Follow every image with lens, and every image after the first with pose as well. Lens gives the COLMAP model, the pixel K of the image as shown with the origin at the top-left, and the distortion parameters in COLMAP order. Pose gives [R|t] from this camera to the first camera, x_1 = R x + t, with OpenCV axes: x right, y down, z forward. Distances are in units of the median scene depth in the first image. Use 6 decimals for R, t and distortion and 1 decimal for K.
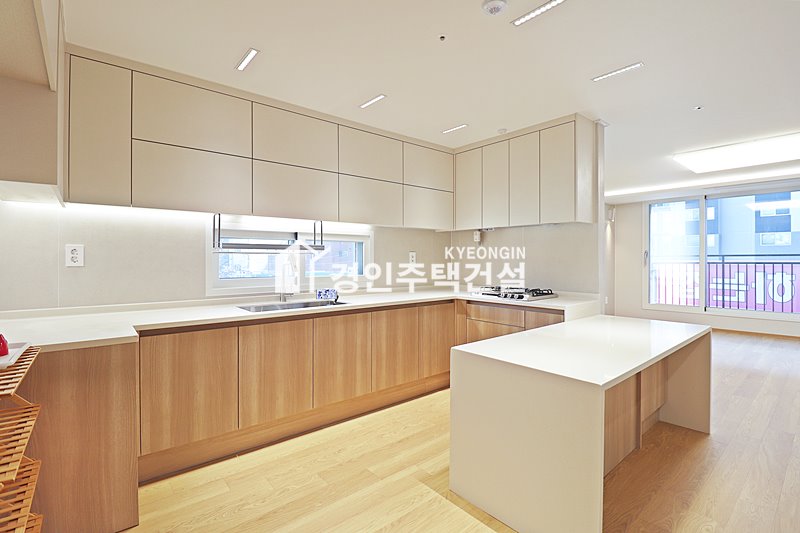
lens RADIAL K [[370.2, 0, 399.3], [0, 370.2, 261.0], [0, 0, 1]] dist [0.000301, -0.012362]
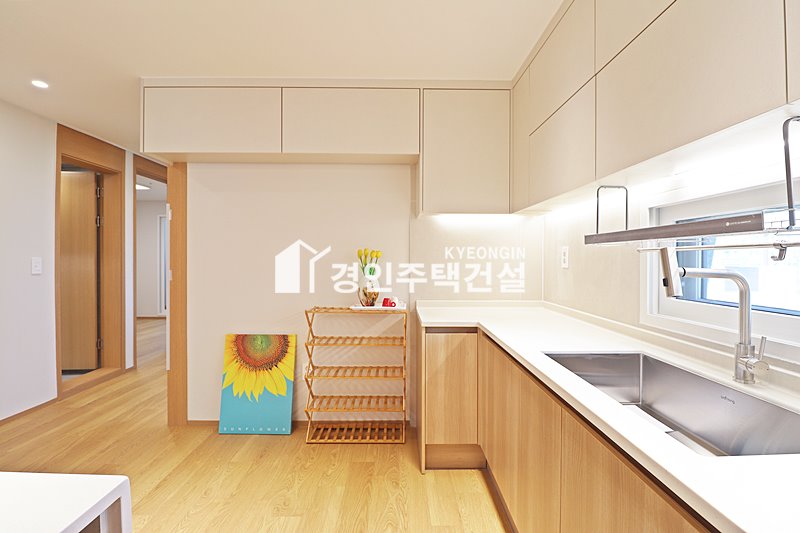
lens RADIAL K [[365.8, 0, 397.9], [0, 365.8, 263.5], [0, 0, 1]] dist [-0.001633, -0.012692]
pose [[-0.631941, 0.004094, -0.775006, 0.163612], [-0.007087, 0.999914, 0.011060, -0.004895], [0.774984, 0.012482, -0.631857, 0.930741]]
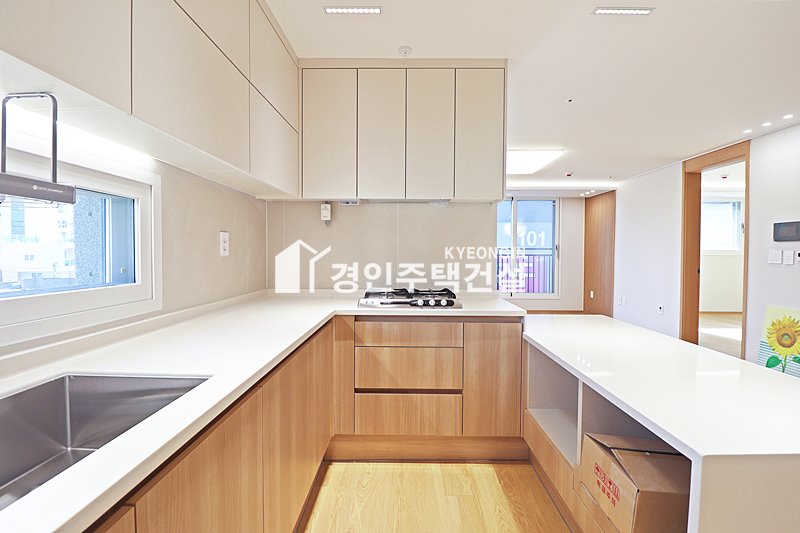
lens RADIAL K [[370.2, 0, 399.3], [0, 370.2, 261.0], [0, 0, 1]] dist [0.000301, -0.012362]
pose [[0.656219, -0.012392, 0.754469, -0.244431], [-0.002686, 0.999820, 0.018758, 0.007234], [-0.754566, -0.014336, 0.656067, 0.623930]]
